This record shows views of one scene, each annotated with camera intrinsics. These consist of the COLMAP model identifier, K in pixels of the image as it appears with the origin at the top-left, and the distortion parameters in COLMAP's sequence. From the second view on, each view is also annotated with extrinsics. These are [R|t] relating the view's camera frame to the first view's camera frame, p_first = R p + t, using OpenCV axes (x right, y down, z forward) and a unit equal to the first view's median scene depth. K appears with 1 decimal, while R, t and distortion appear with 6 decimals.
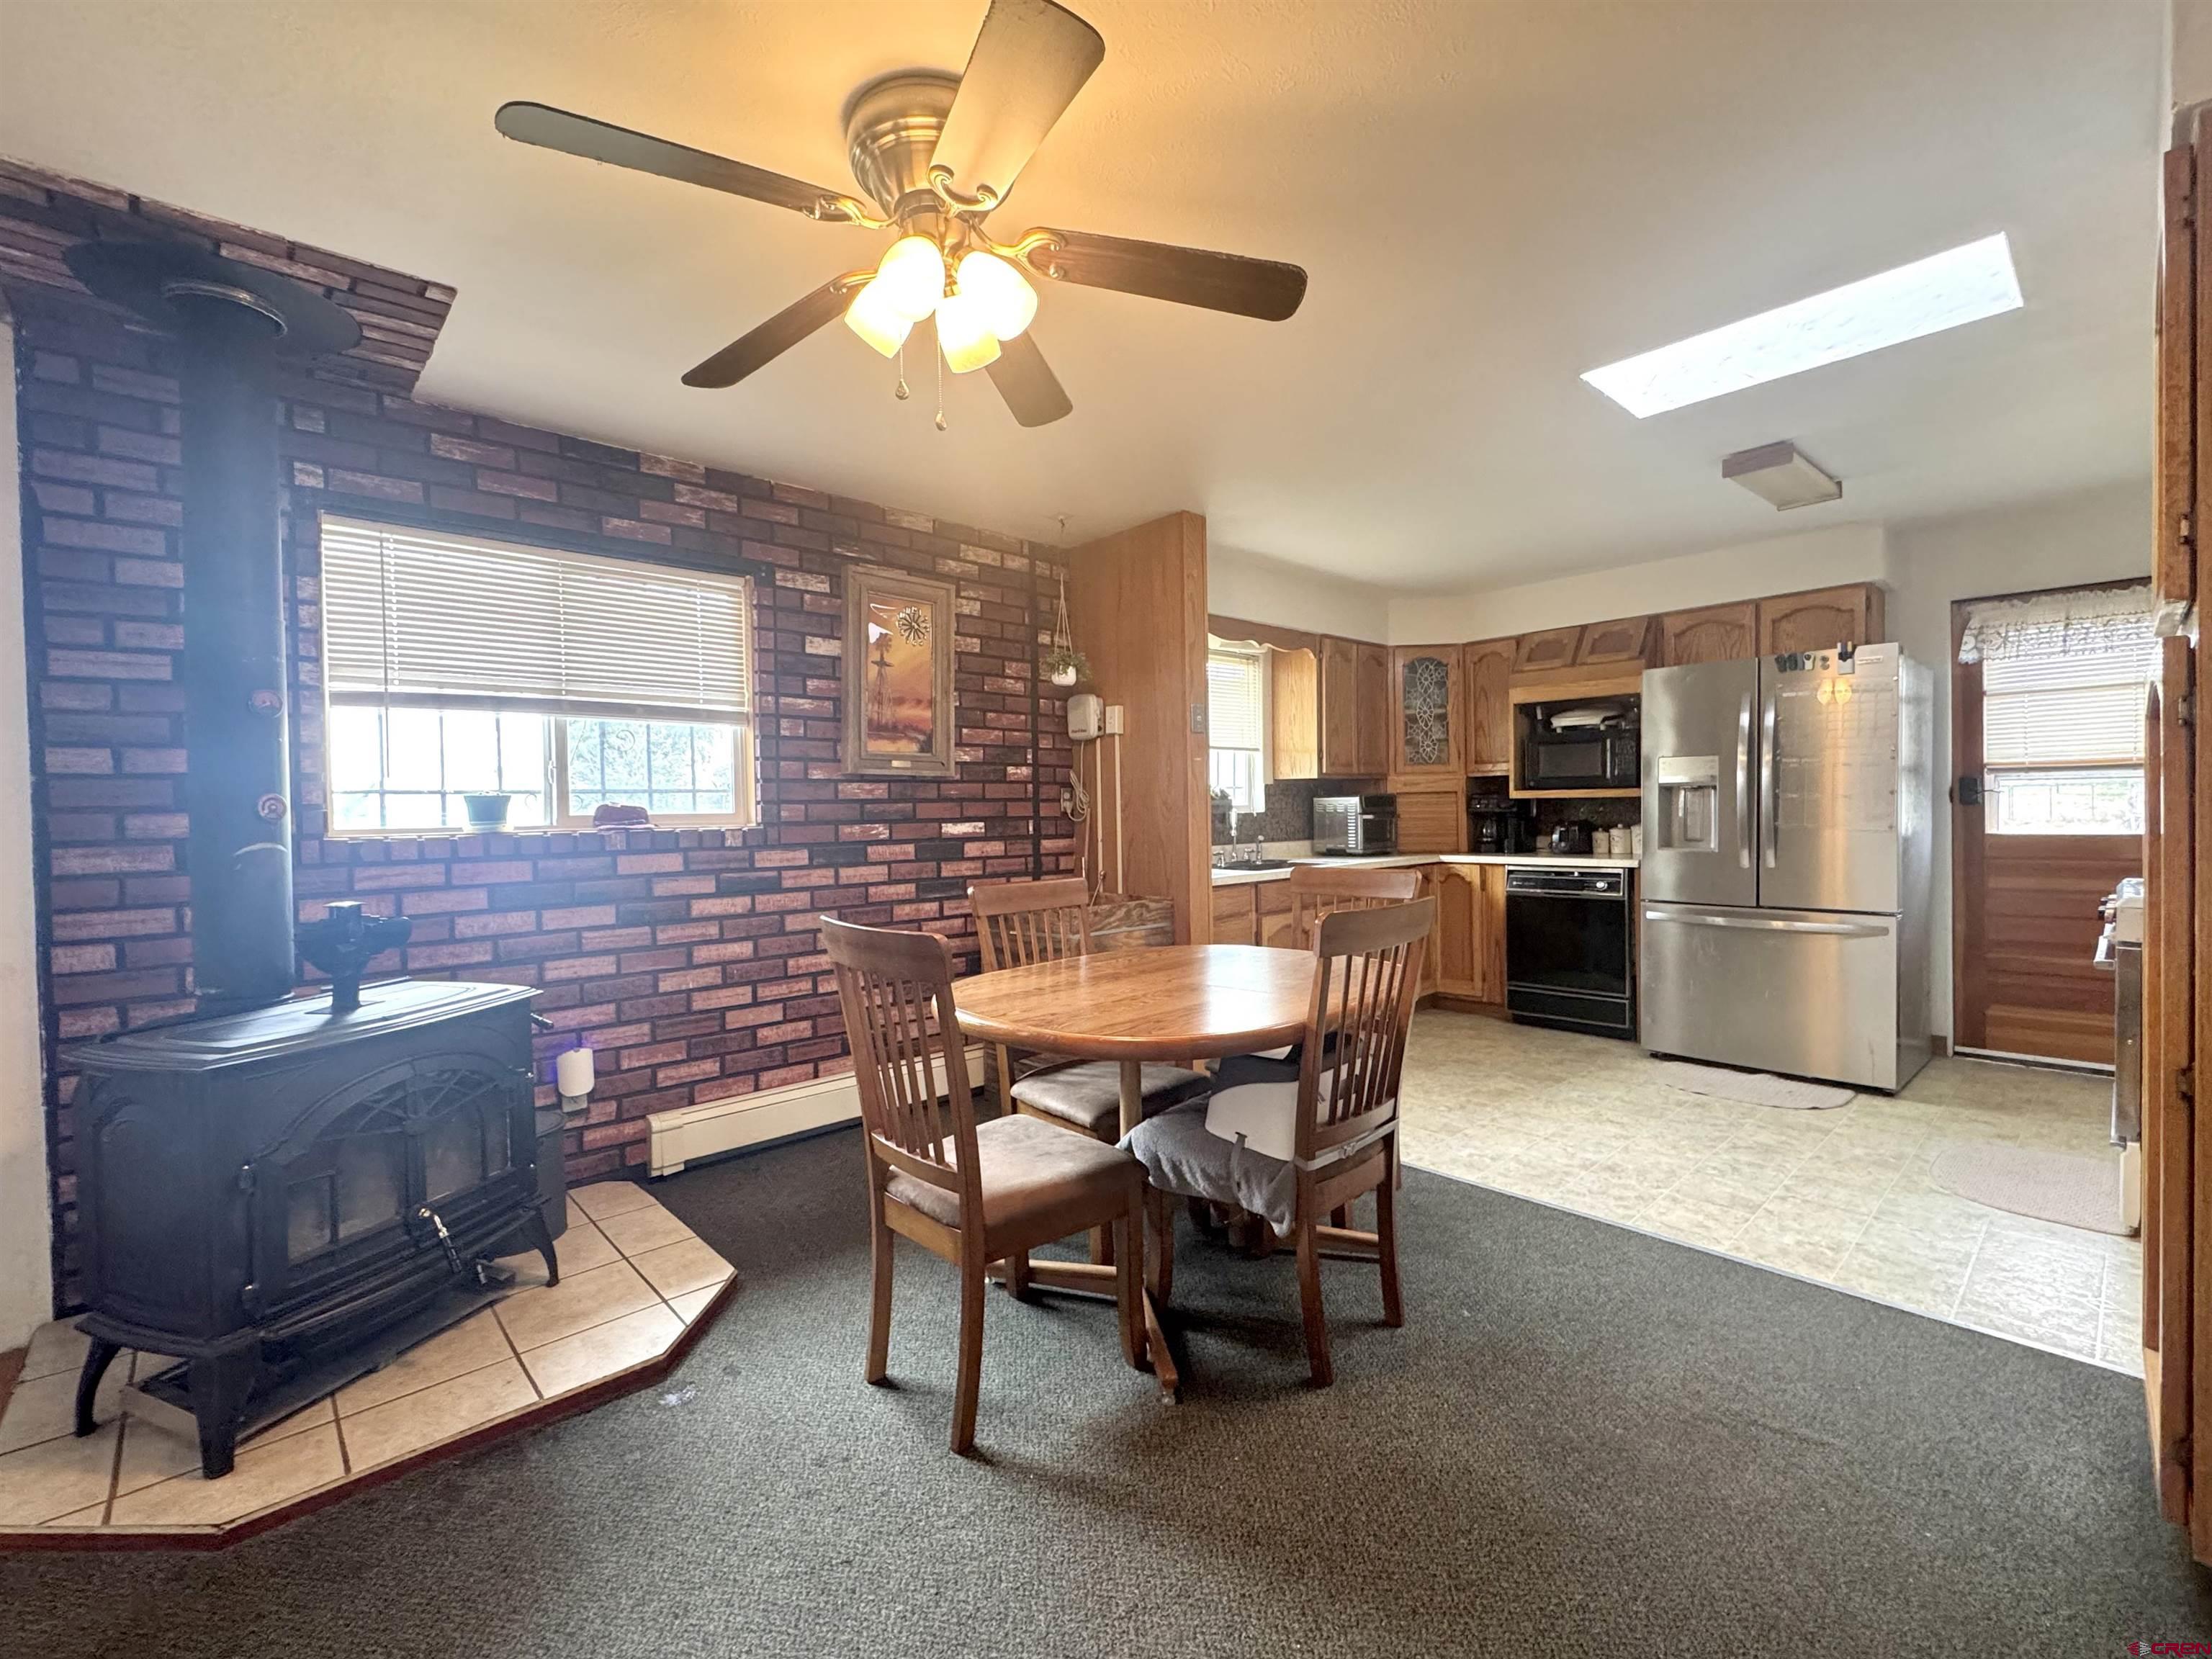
lens RADIAL K [[958.3, 0, 1106.0], [0, 958.3, 829.5], [0, 0, 1]] dist [-0.003849, -0.000253]
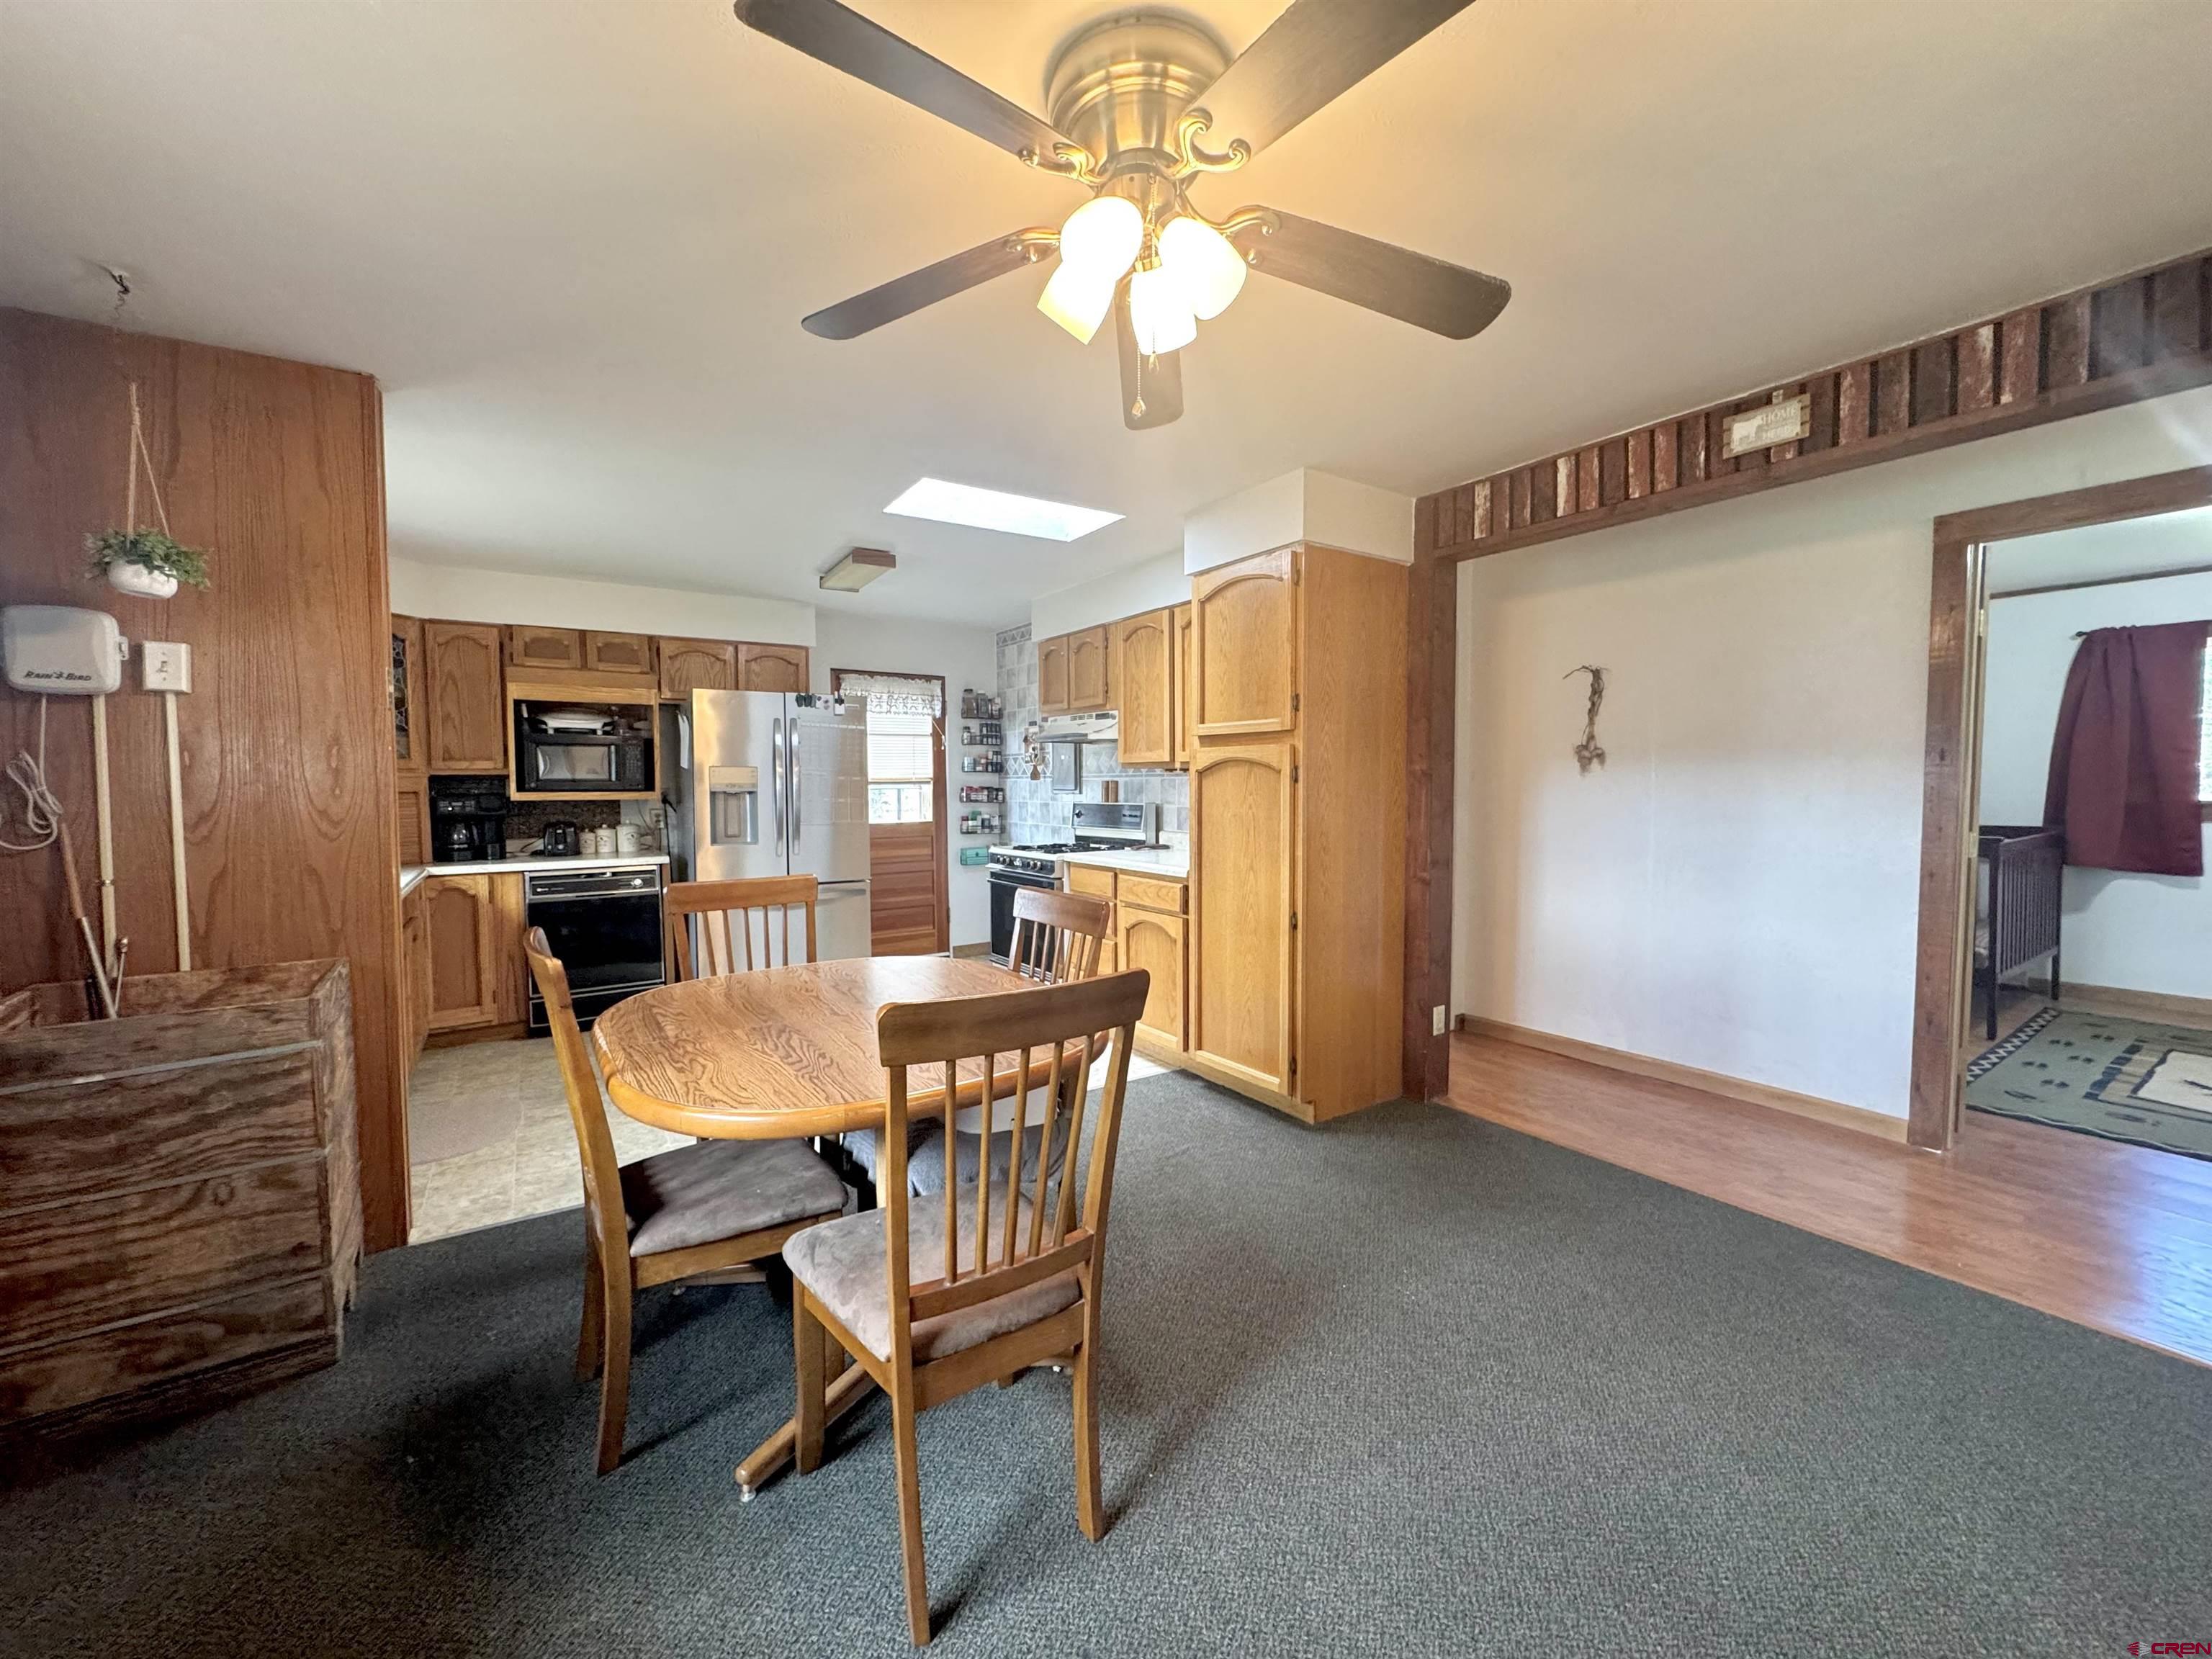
lens RADIAL K [[881.5, 0, 1106.0], [0, 881.5, 829.5], [0, 0, 1]] dist [0.001962, 0.000072]
pose [[0.153687, -0.035594, 0.987478, -0.338588], [0.025670, 0.999158, 0.032020, -0.017161], [-0.987786, 0.020427, 0.154471, 0.300386]]
